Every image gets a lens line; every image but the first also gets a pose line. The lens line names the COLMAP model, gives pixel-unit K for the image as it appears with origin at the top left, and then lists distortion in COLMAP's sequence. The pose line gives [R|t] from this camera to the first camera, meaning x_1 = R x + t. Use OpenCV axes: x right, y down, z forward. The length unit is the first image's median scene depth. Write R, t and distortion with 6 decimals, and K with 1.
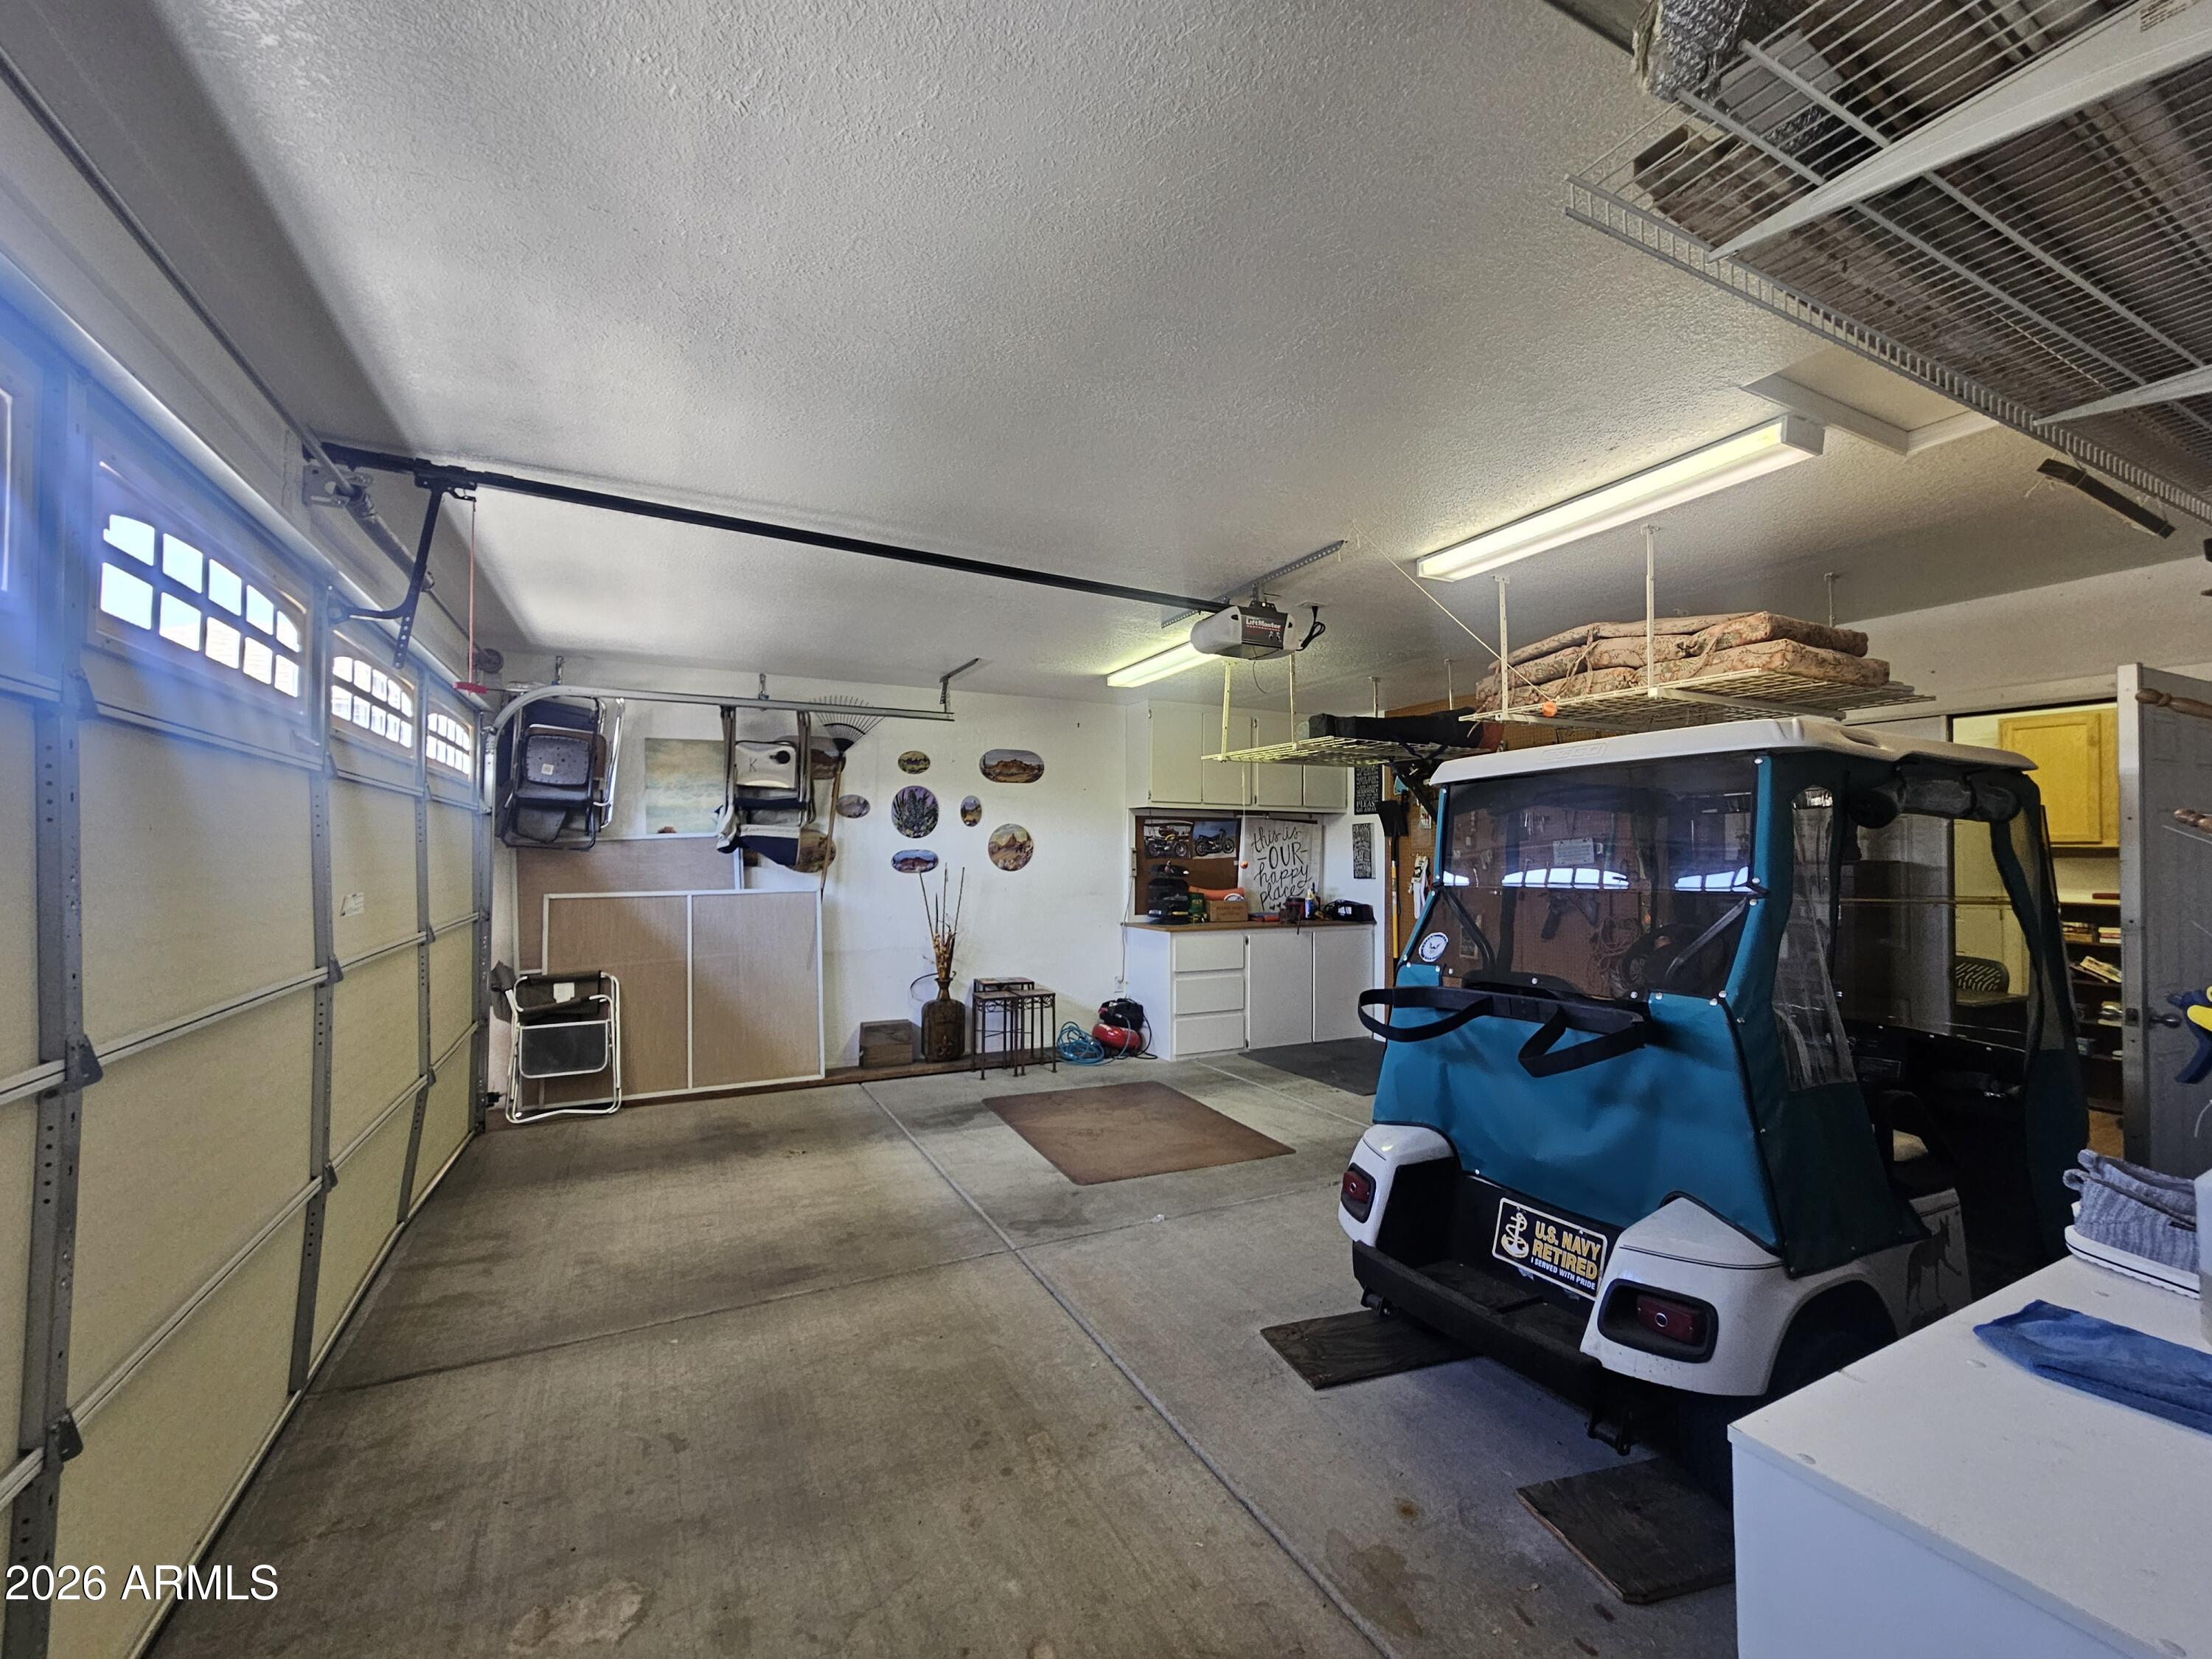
lens RADIAL K [[909.6, 0, 1106.7], [0, 909.6, 838.0], [0, 0, 1]] dist [0.001060, -0.000971]
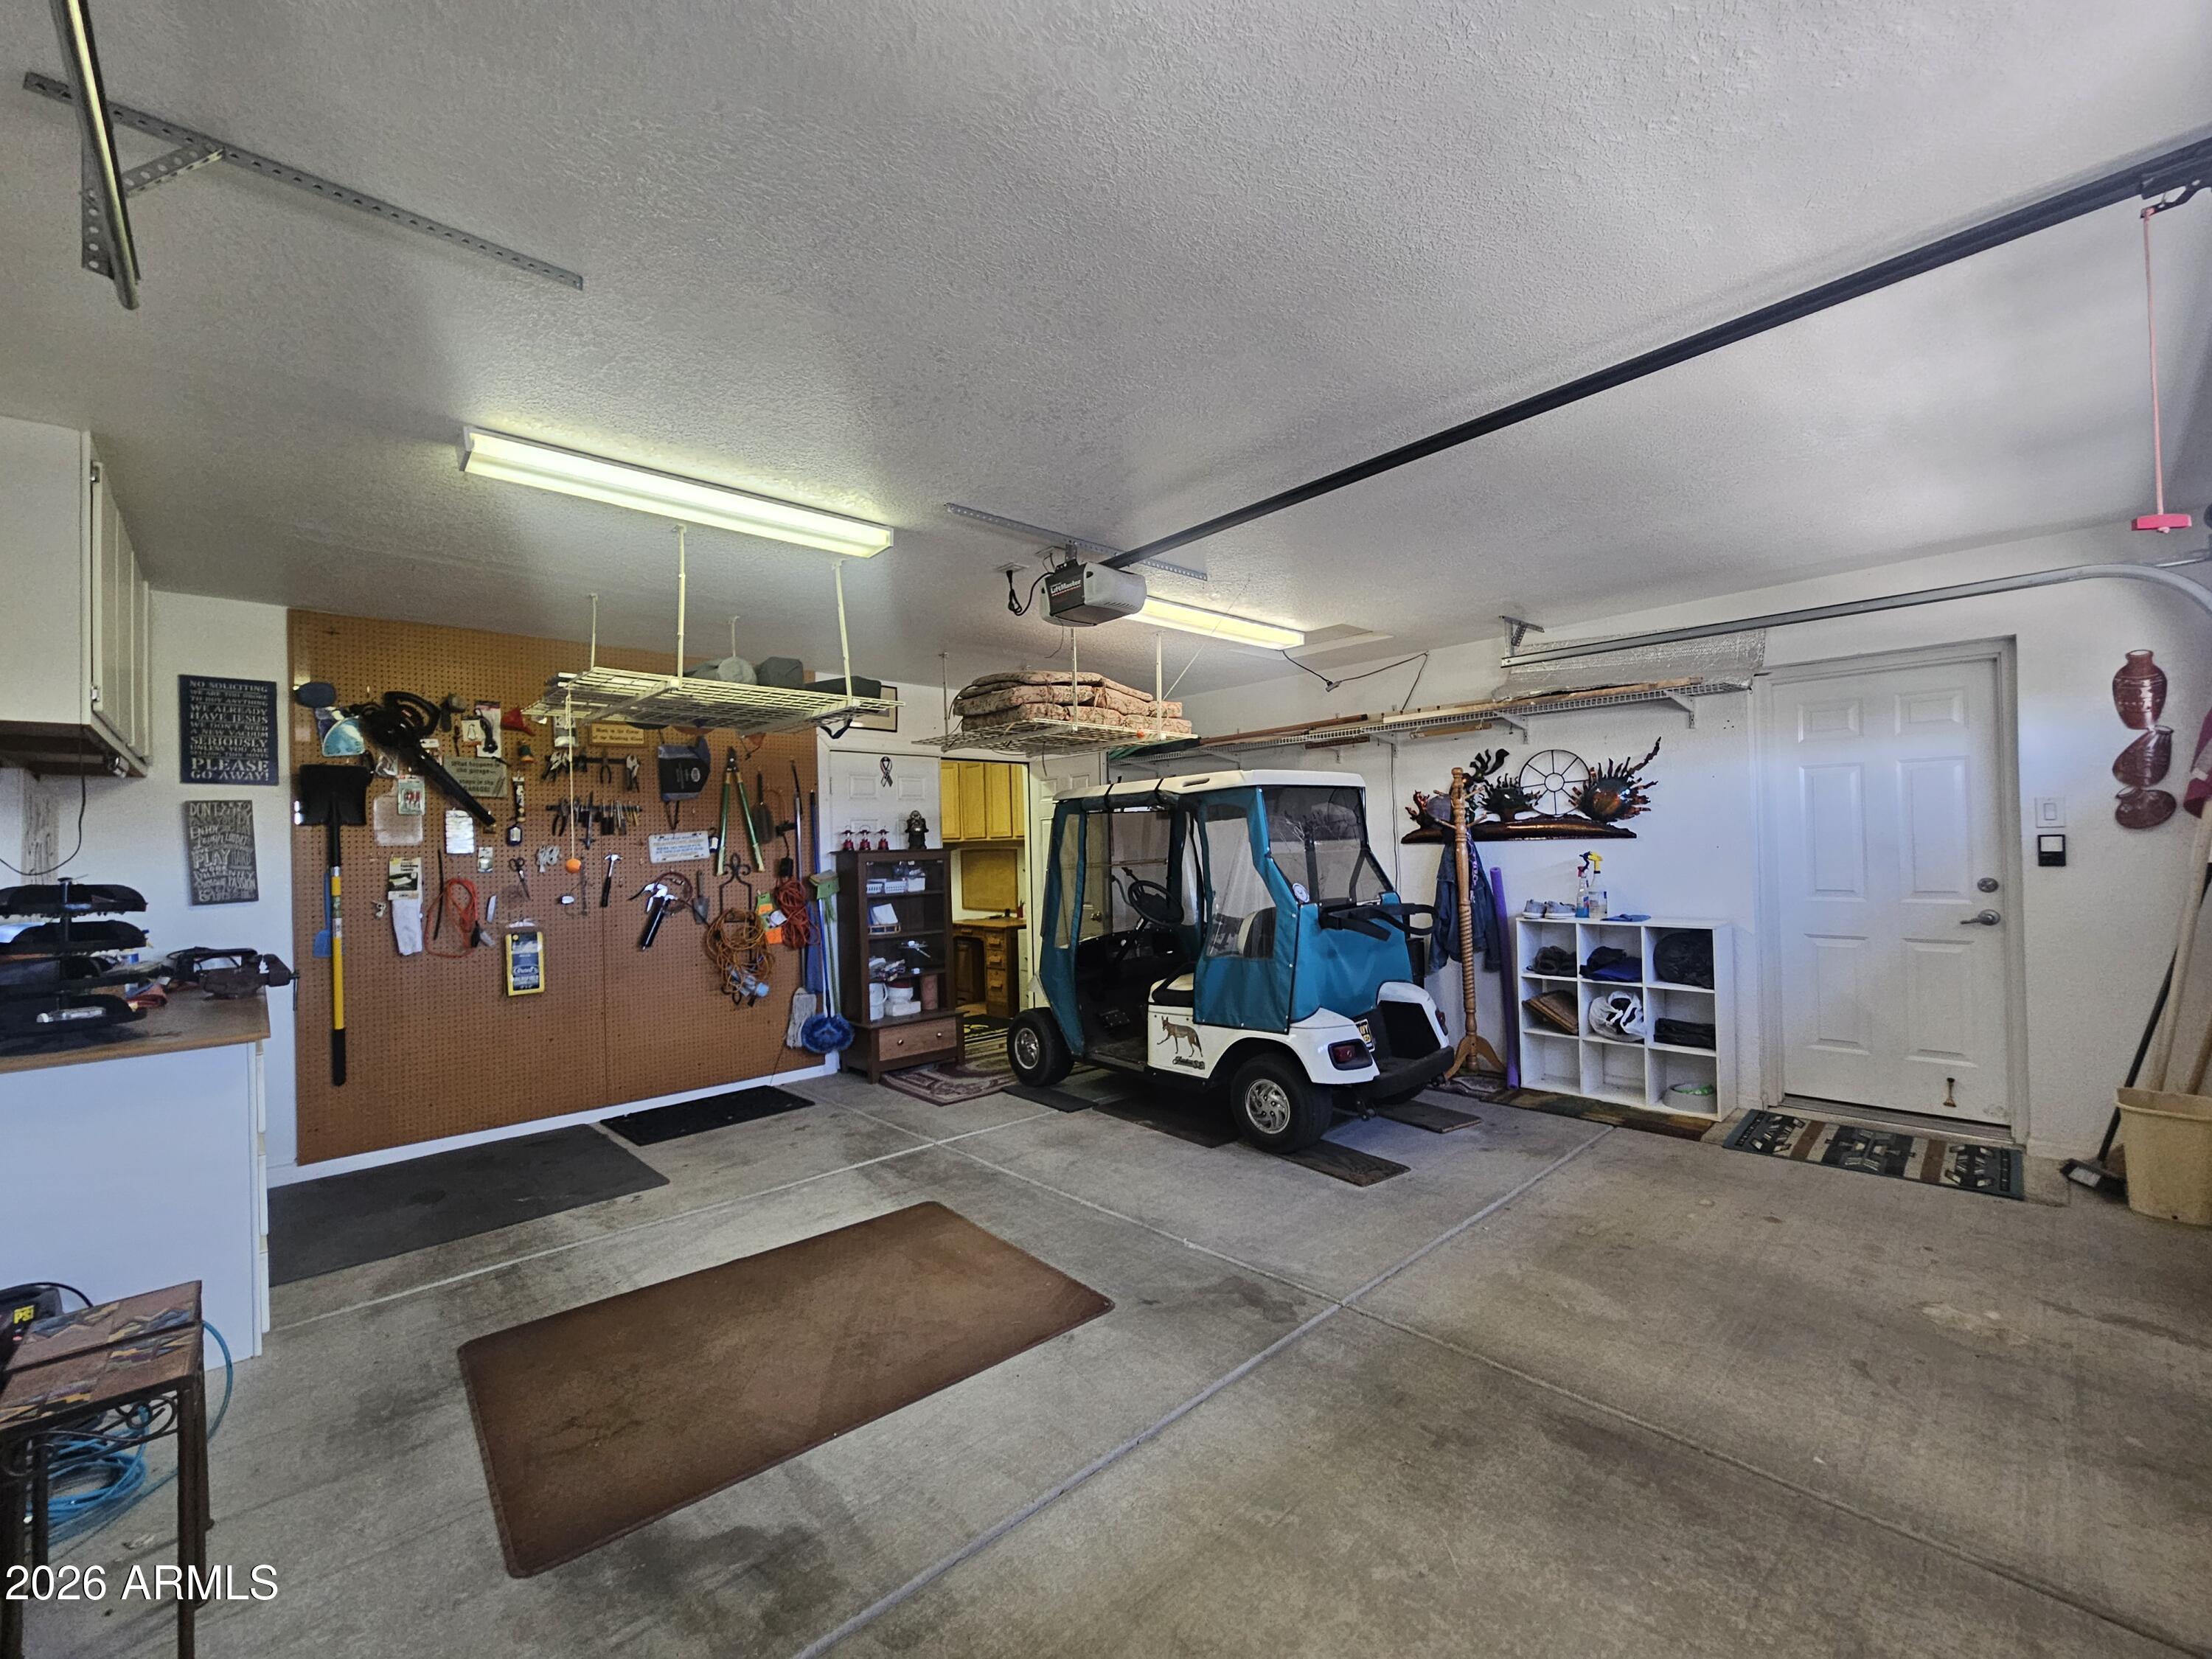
lens RADIAL K [[909.6, 0, 1107.5], [0, 909.6, 834.3], [0, 0, 1]] dist [0.001060, -0.000971]
pose [[-0.280392, 0.019920, 0.959679, -0.730845], [0.007470, 0.999800, -0.018570, 0.033958], [-0.959856, 0.001962, -0.280485, 1.245261]]
